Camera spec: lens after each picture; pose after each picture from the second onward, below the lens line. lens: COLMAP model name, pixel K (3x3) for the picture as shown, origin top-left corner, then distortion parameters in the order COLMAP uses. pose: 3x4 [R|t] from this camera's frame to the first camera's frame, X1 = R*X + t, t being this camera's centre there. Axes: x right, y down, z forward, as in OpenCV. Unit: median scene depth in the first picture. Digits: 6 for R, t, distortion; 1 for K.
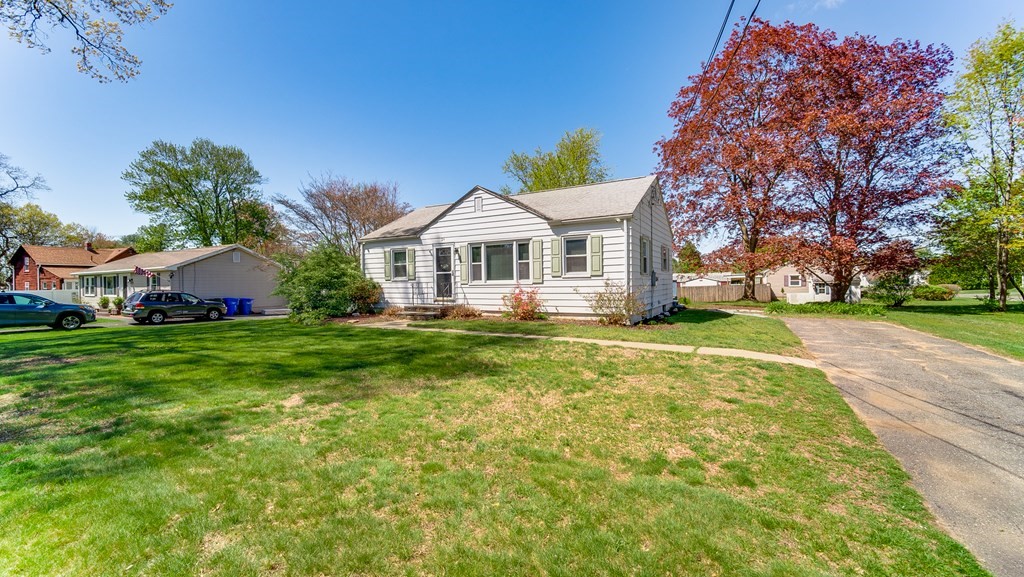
lens RADIAL K [[408.4, 0, 509.6], [0, 408.4, 287.4], [0, 0, 1]] dist [-0.001683, -0.000508]
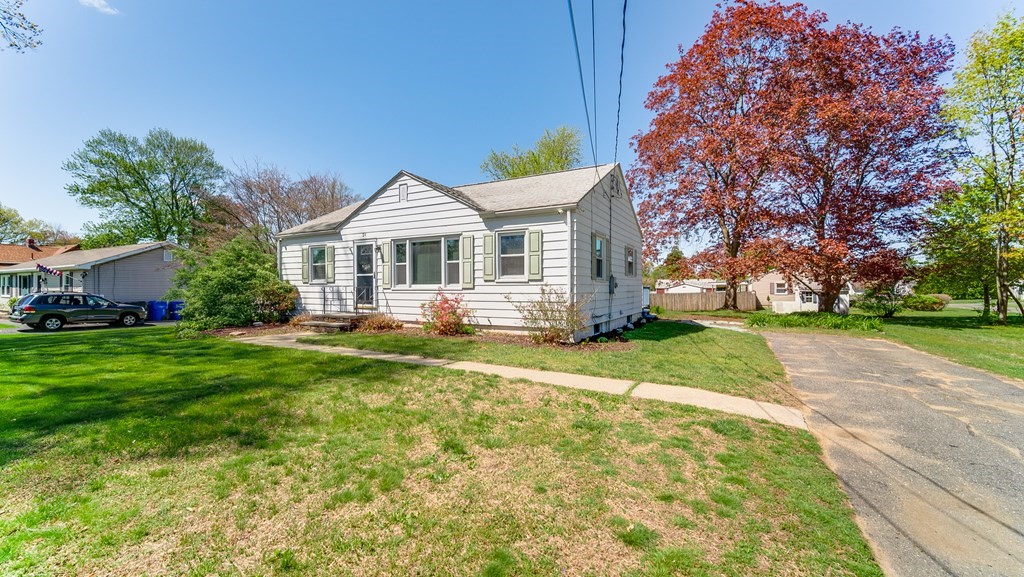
lens RADIAL K [[405.2, 0, 512.0], [0, 405.2, 288.5], [0, 0, 1]] dist [0.000460, -0.000010]
pose [[0.999688, 0.011333, 0.022272, 0.089294], [-0.011154, 0.999905, -0.008157, -0.003183], [-0.022362, 0.007906, 0.999719, 0.120440]]
